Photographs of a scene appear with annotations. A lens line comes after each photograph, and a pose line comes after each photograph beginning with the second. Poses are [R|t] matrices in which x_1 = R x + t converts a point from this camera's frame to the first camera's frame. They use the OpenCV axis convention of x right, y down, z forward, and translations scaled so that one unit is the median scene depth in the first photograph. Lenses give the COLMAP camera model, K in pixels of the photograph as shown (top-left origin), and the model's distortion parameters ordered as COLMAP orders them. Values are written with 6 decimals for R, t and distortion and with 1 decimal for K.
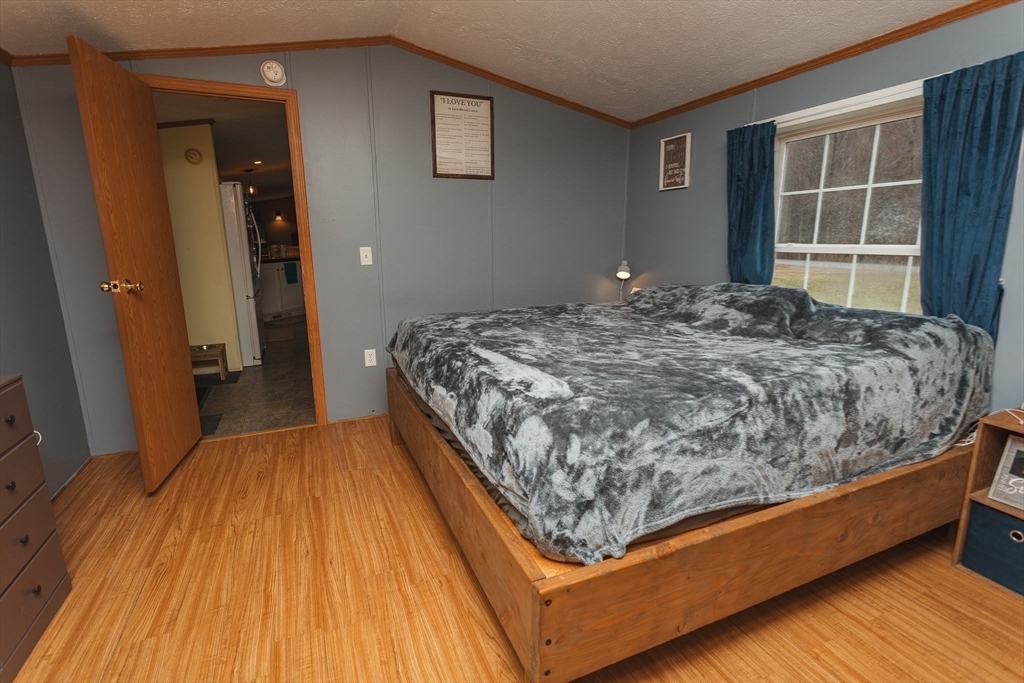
lens RADIAL K [[489.0, 0, 508.9], [0, 489.0, 337.9], [0, 0, 1]] dist [0.000206, -0.000025]
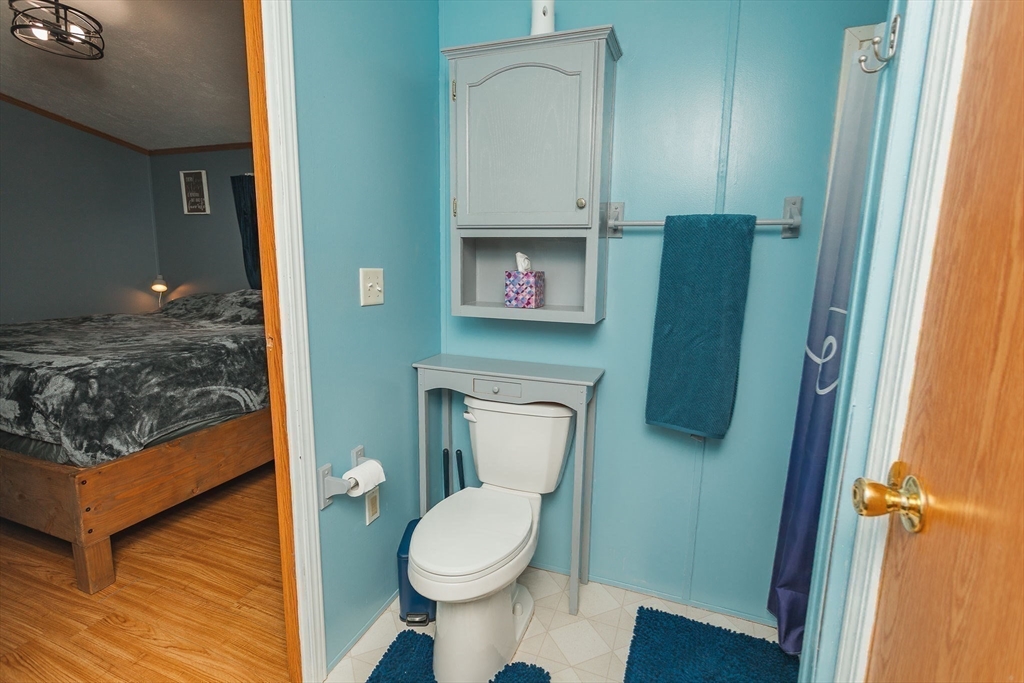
lens RADIAL K [[489.0, 0, 508.9], [0, 489.0, 337.9], [0, 0, 1]] dist [0.000206, -0.000025]
pose [[0.693921, -0.096728, 0.713524, -0.038226], [0.120953, 0.992514, 0.016919, 0.161264], [-0.709819, 0.074563, 0.700426, -0.856330]]
